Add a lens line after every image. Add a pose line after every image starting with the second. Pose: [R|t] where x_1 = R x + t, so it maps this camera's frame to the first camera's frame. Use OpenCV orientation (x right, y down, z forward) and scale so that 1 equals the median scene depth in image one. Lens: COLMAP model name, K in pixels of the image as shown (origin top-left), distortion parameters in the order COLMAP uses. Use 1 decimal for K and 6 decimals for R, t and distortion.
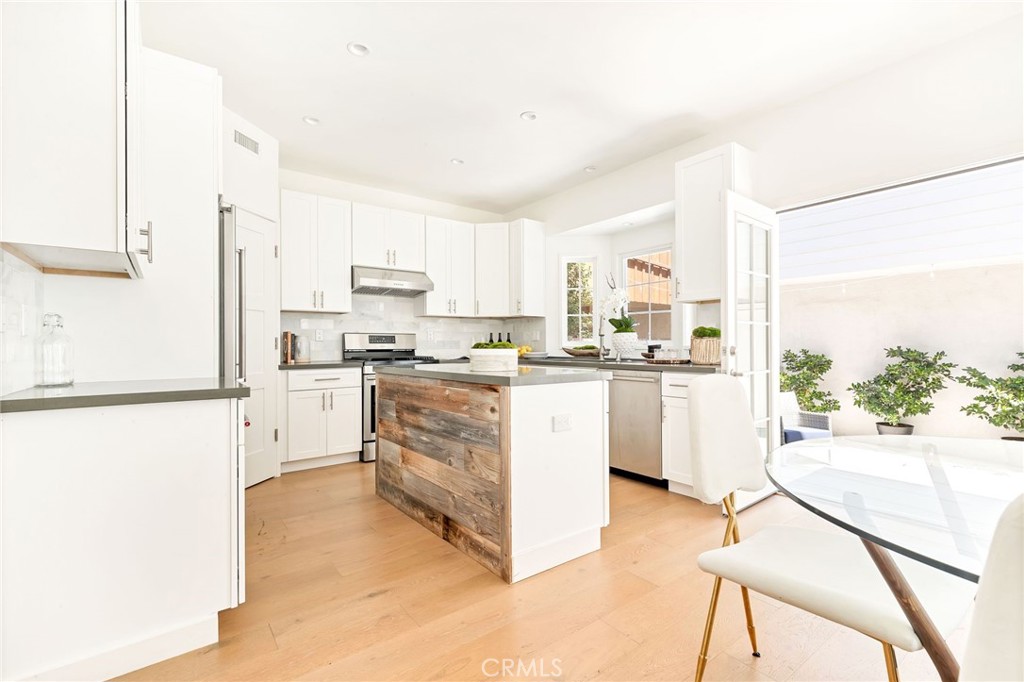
lens RADIAL K [[469.5, 0, 519.1], [0, 469.5, 343.4], [0, 0, 1]] dist [-0.001790, -0.000037]
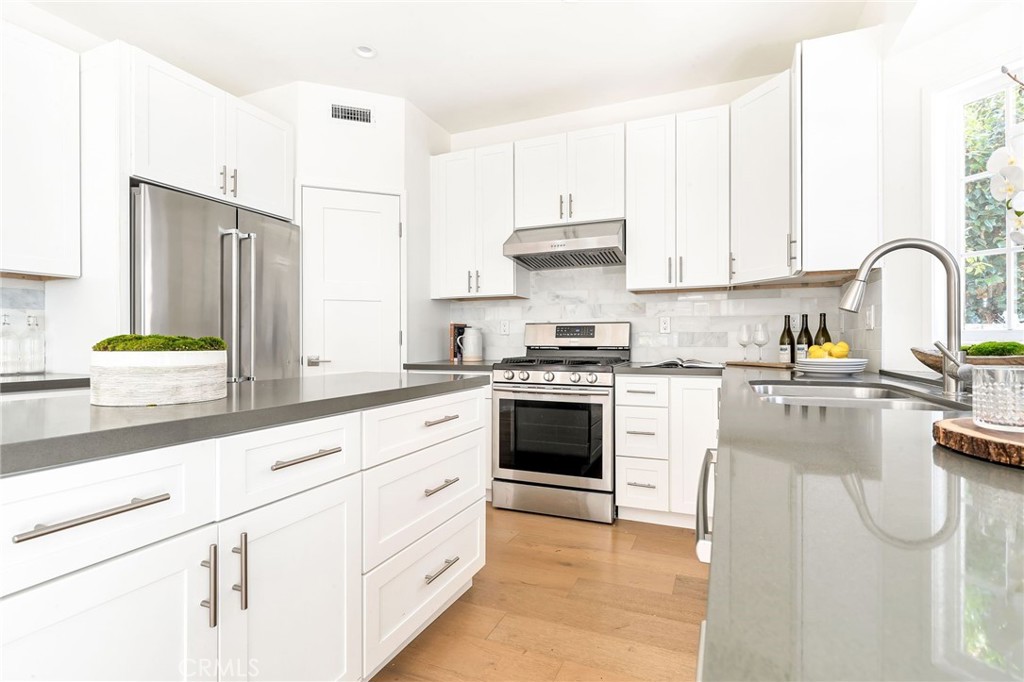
lens RADIAL K [[493.0, 0, 507.3], [0, 493.0, 341.3], [0, 0, 1]] dist [0.003641, 0.000126]
pose [[0.482110, 0.005635, -0.876093, 0.328735], [0.001824, 0.999971, 0.007436, -0.000159], [0.876109, -0.005183, 0.482086, 0.670051]]
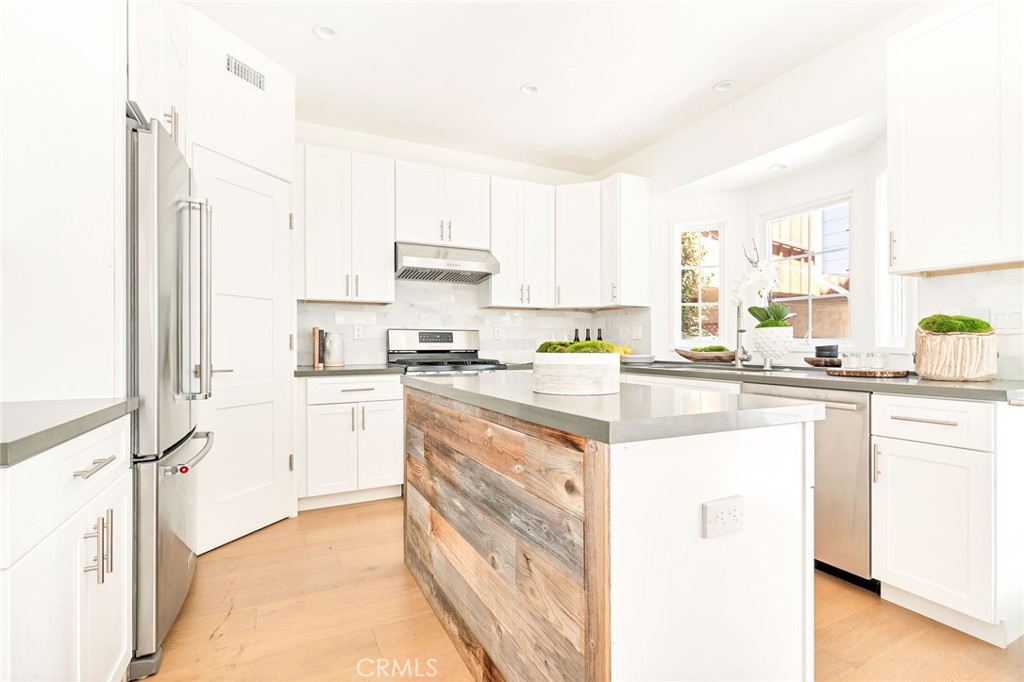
lens RADIAL K [[493.0, 0, 519.8], [0, 493.0, 344.4], [0, 0, 1]] dist [0.003641, 0.000126]
pose [[0.983932, 0.002570, -0.178525, -0.009221], [-0.001913, 0.999991, 0.003847, -0.000336], [0.178533, -0.003444, 0.983928, 0.253630]]
